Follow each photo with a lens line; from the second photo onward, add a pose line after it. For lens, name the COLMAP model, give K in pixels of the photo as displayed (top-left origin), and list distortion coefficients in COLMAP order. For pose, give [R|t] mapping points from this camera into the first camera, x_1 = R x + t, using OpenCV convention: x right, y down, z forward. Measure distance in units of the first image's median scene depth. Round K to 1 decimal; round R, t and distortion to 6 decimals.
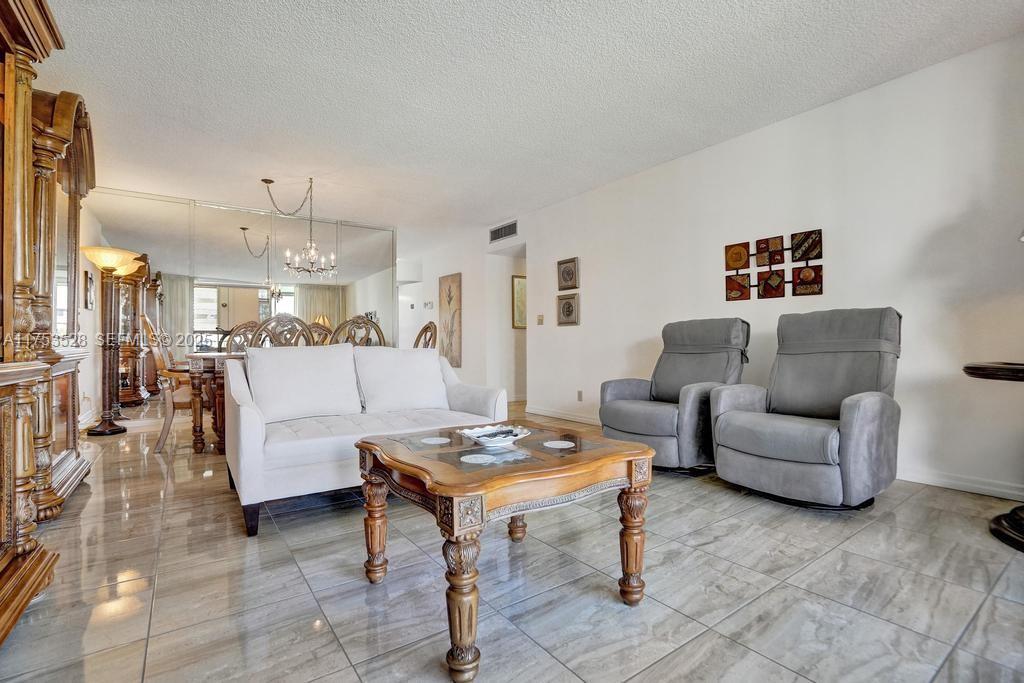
lens RADIAL K [[482.4, 0, 509.3], [0, 482.4, 345.0], [0, 0, 1]] dist [-0.033222, 0.016844]
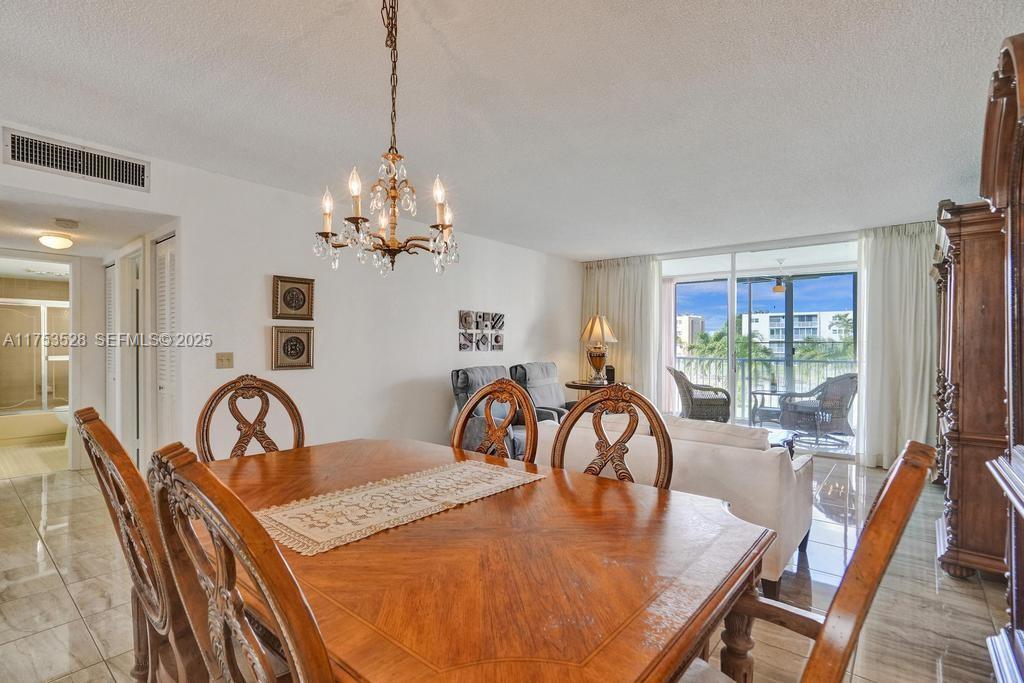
lens RADIAL K [[514.8, 0, 512.6], [0, 514.8, 350.9], [0, 0, 1]] dist [-0.001351, 0.021358]
pose [[-0.268335, -0.010677, 0.963267, -1.049930], [-0.001171, 0.999941, 0.010757, -0.115048], [-0.963325, 0.001758, -0.268332, 1.330943]]
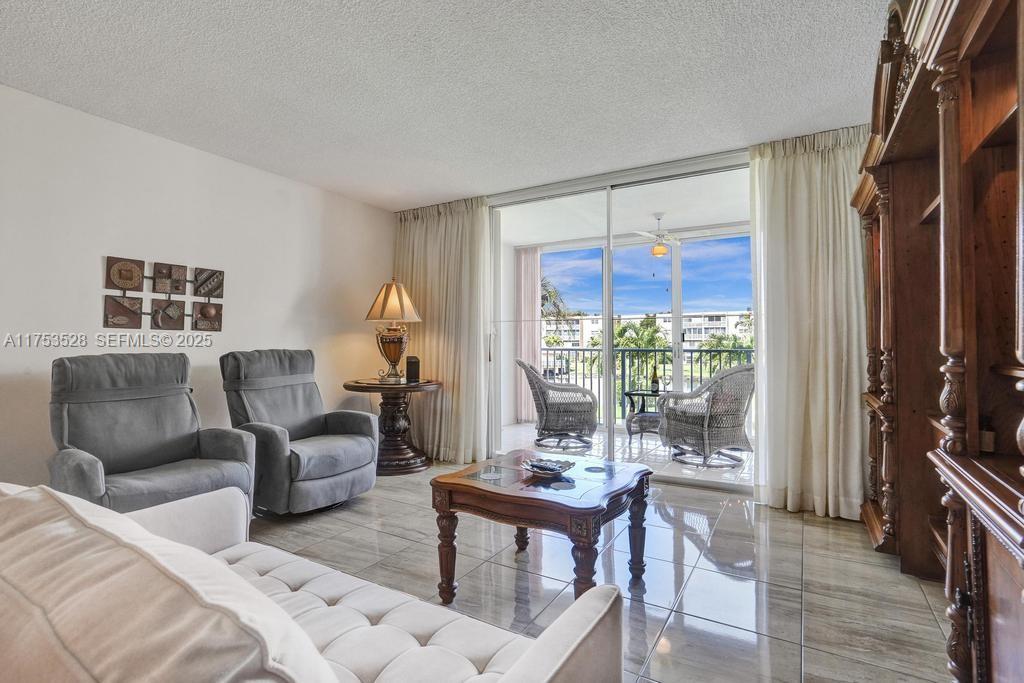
lens RADIAL K [[499.9, 0, 514.7], [0, 499.9, 343.3], [0, 0, 1]] dist [-0.022850, 0.018631]
pose [[-0.387866, 0.007353, 0.921686, -0.574702], [-0.001880, 0.999960, -0.008769, -0.064743], [-0.921714, -0.005134, -0.387836, 0.749431]]
